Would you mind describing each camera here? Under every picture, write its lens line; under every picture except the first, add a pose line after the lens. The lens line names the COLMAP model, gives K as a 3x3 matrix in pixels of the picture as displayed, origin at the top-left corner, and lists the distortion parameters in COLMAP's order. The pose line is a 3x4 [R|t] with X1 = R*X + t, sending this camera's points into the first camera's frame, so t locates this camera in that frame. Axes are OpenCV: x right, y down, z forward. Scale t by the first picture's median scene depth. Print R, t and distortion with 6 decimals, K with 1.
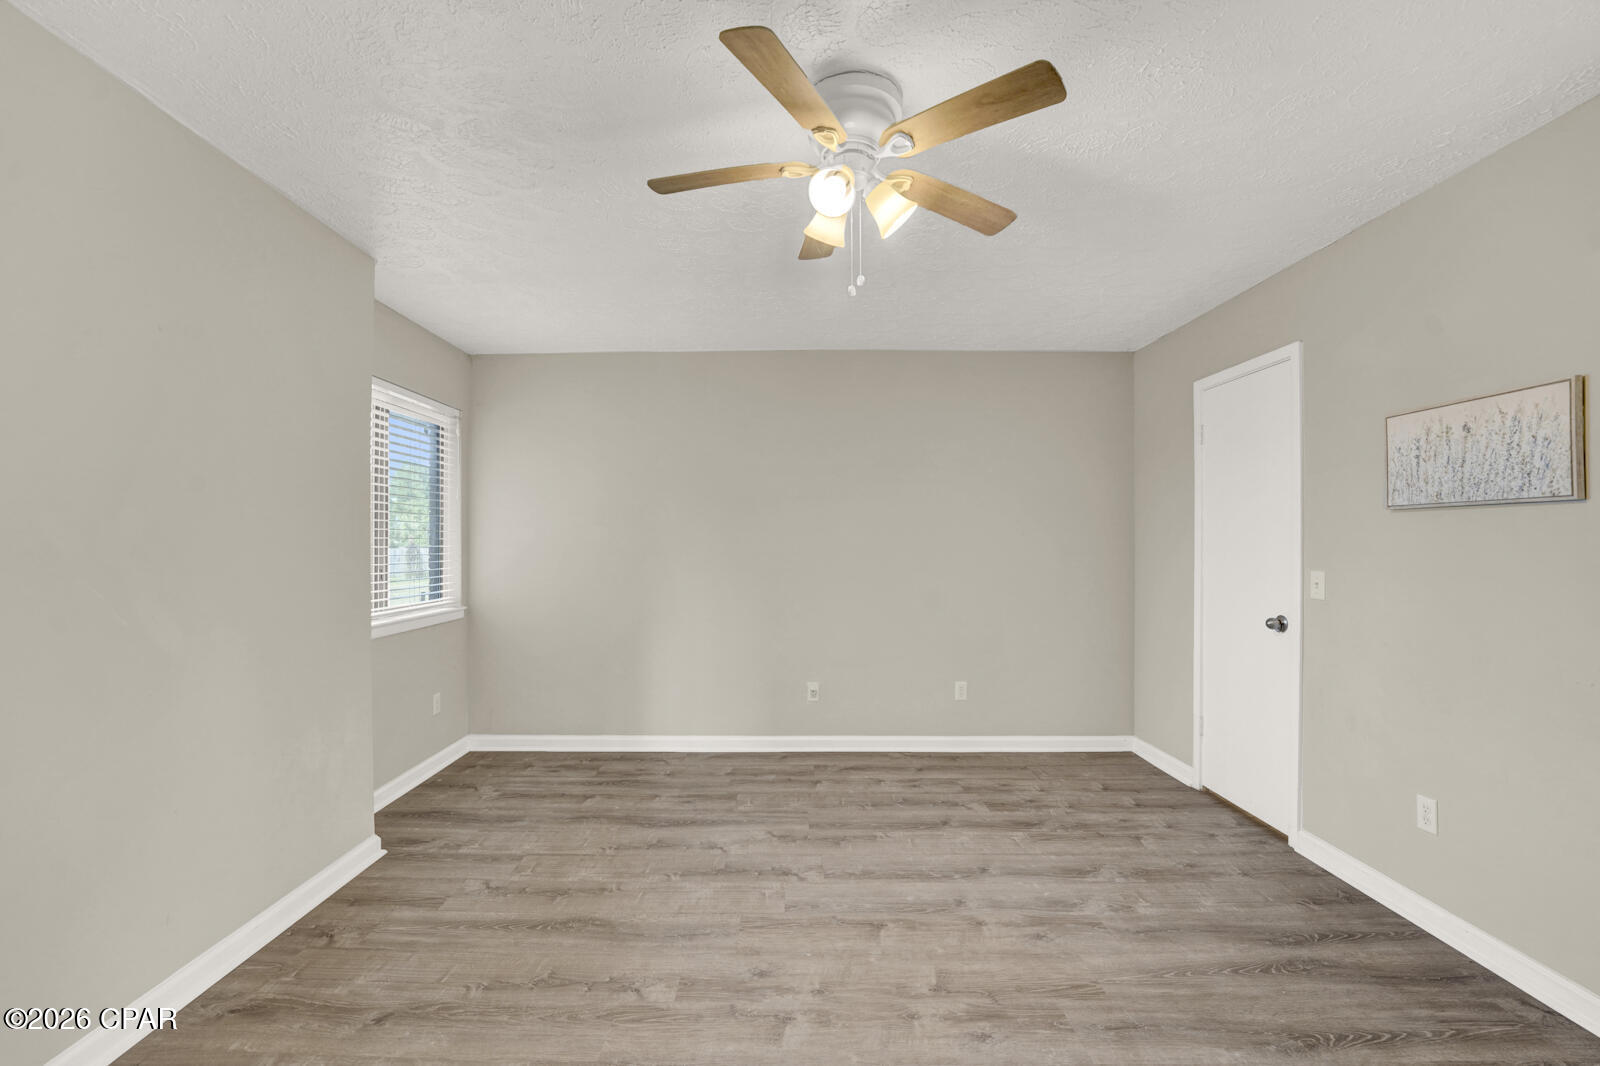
lens RADIAL K [[653.8, 0, 798.3], [0, 653.8, 534.2], [0, 0, 1]] dist [-0.027556, 0.002740]
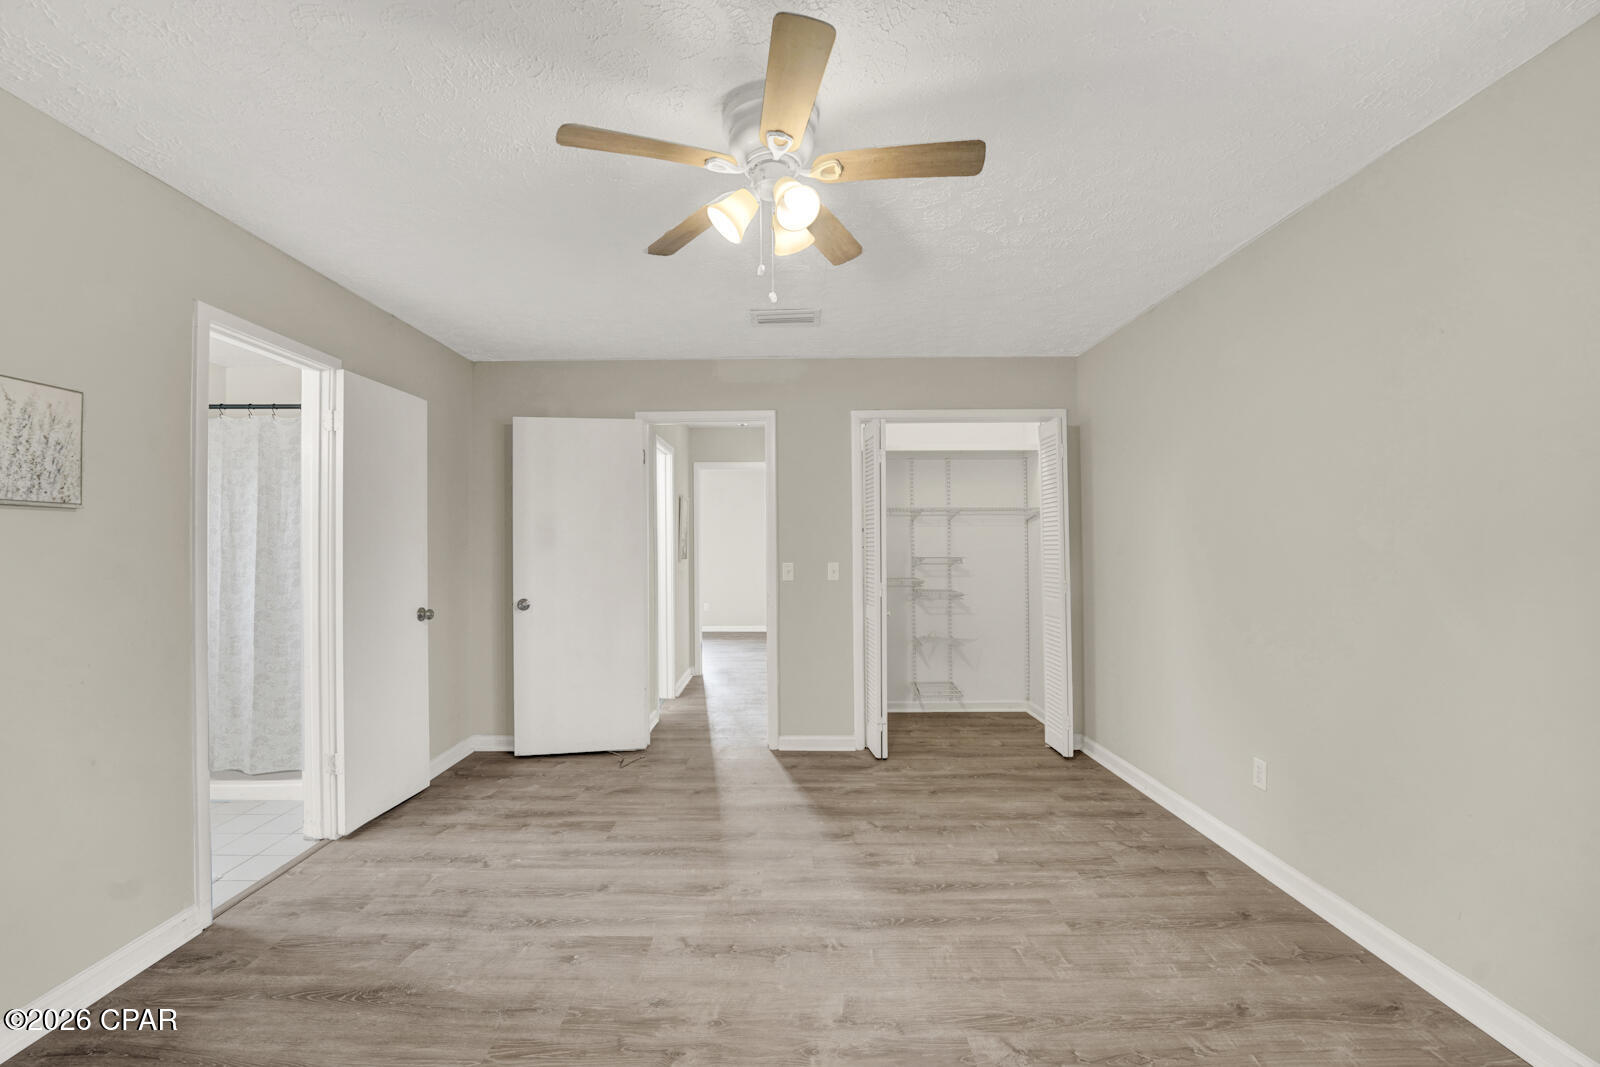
lens RADIAL K [[653.8, 0, 793.8], [0, 653.8, 539.6], [0, 0, 1]] dist [-0.027556, 0.002740]
pose [[-0.999911, 0.008072, 0.010589, 0.039594], [0.007851, 0.999754, -0.020764, 0.026579], [-0.010754, -0.020679, -0.999728, 1.933197]]
